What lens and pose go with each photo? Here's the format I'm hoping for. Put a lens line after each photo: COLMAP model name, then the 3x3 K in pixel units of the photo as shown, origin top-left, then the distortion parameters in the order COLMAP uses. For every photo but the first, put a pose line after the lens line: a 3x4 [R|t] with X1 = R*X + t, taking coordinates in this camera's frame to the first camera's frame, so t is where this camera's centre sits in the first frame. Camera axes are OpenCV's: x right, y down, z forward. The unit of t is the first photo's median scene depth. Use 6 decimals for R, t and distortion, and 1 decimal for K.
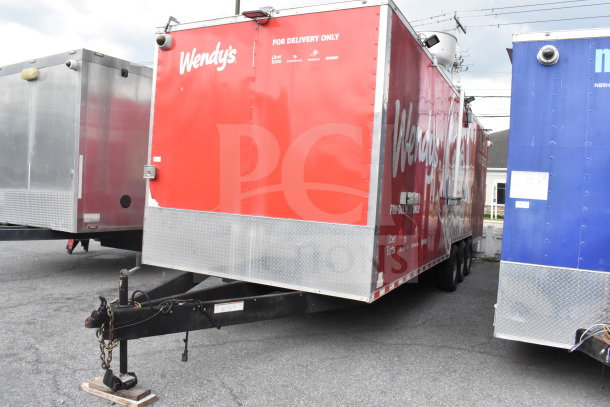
lens RADIAL K [[472.4, 0, 305.0], [0, 472.4, 203.5], [0, 0, 1]] dist [-0.072434, -0.004314]
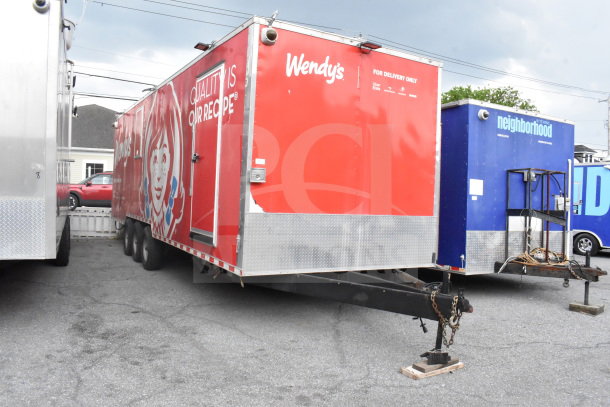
lens RADIAL K [[485.7, 0, 305.0], [0, 485.7, 203.5], [0, 0, 1]] dist [-0.078216, 0.000544]
pose [[0.553602, -0.053657, 0.831051, -1.164271], [0.006770, 0.998179, 0.059938, -0.074711], [-0.832754, -0.027555, 0.552957, 0.426043]]
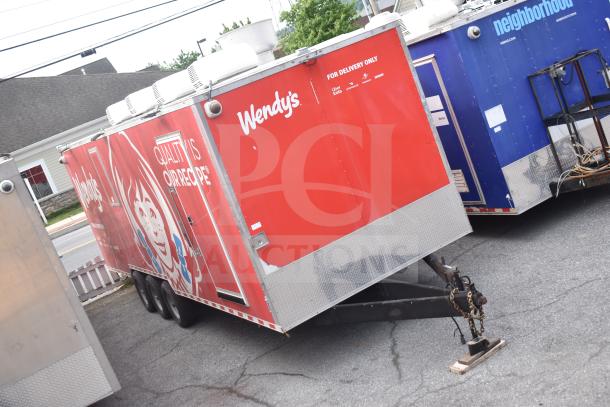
lens RADIAL K [[782.1, 0, 305.0], [0, 782.1, 203.5], [0, 0, 1]] dist [-0.017694, 0.002624]
pose [[0.527876, -0.403844, 0.747166, -1.551234], [0.399490, 0.894391, 0.201178, -0.450605], [-0.749503, 0.192288, 0.633459, -0.091178]]
